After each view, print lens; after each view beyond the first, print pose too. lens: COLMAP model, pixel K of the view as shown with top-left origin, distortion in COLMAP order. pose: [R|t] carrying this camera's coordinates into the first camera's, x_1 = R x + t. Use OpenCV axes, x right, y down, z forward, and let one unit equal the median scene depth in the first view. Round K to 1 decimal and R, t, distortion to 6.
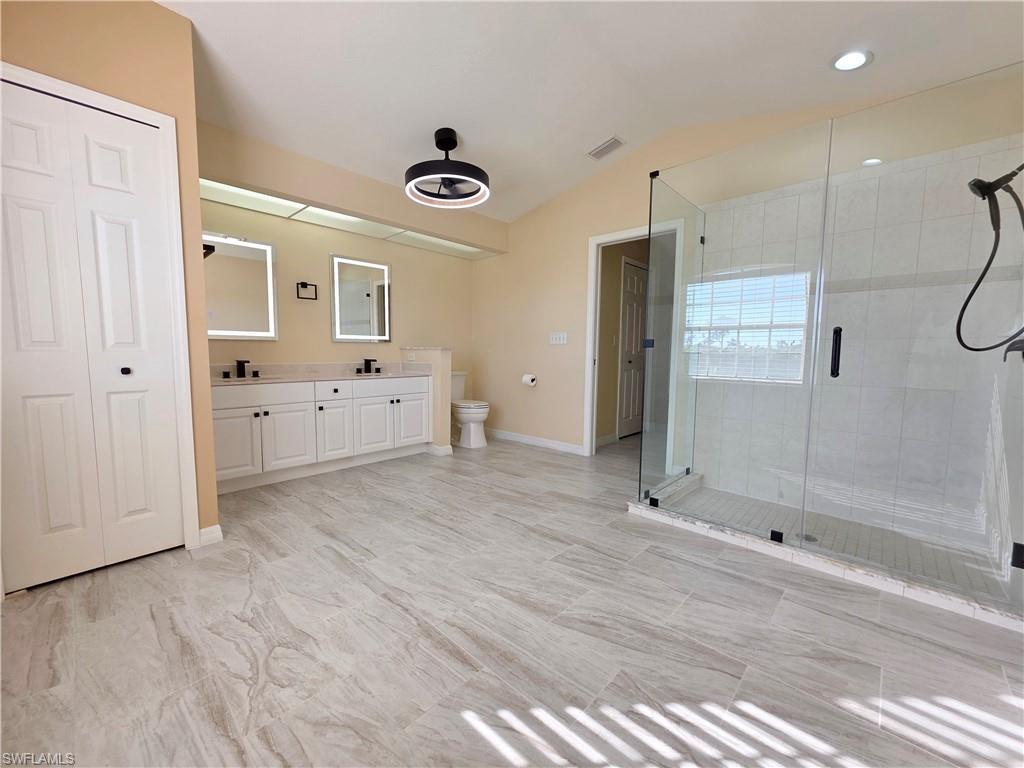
lens RADIAL K [[412.8, 0, 513.2], [0, 412.8, 386.9], [0, 0, 1]] dist [0.003592, 0.000138]
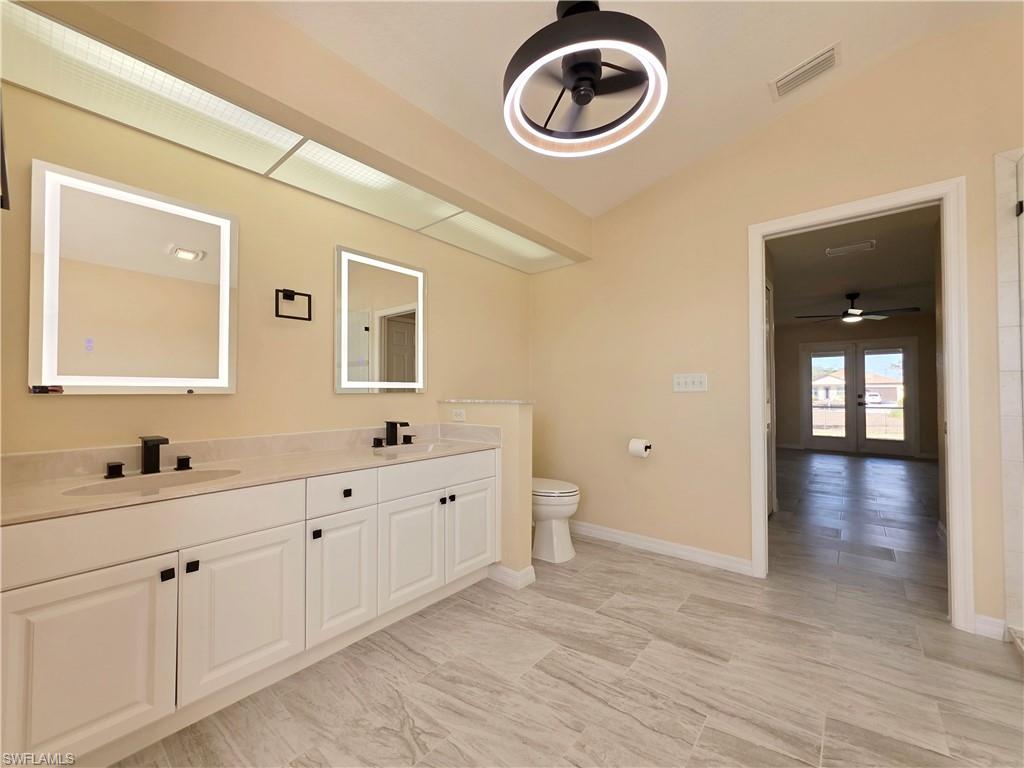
lens RADIAL K [[406.6, 0, 508.2], [0, 406.6, 385.6], [0, 0, 1]] dist [-0.000752, -0.000110]
pose [[0.998496, -0.012250, 0.053446, -0.254000], [0.017767, 0.994418, -0.104009, -0.064596], [-0.051873, 0.104802, 0.993139, 0.476606]]
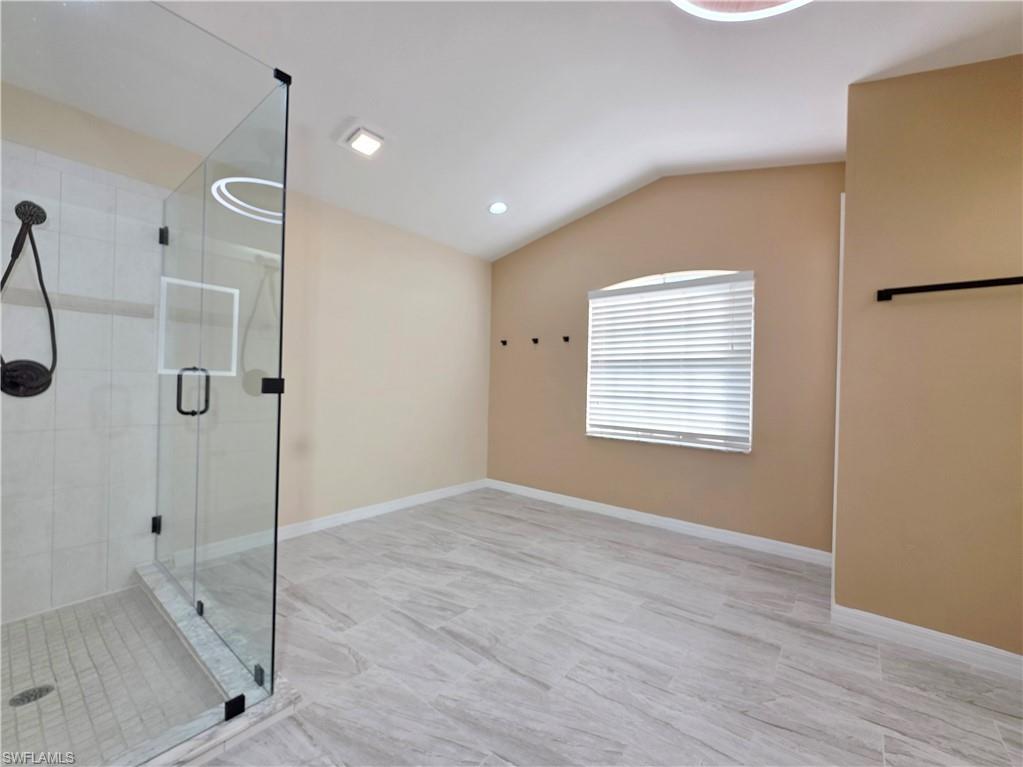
lens RADIAL K [[412.4, 0, 512.7], [0, 412.4, 386.4], [0, 0, 1]] dist [0.003592, 0.000138]
pose [[-0.996662, -0.036261, -0.073142, 0.047422], [-0.042628, 0.995257, 0.087449, -0.123507], [0.069624, 0.090275, -0.993480, 1.175248]]
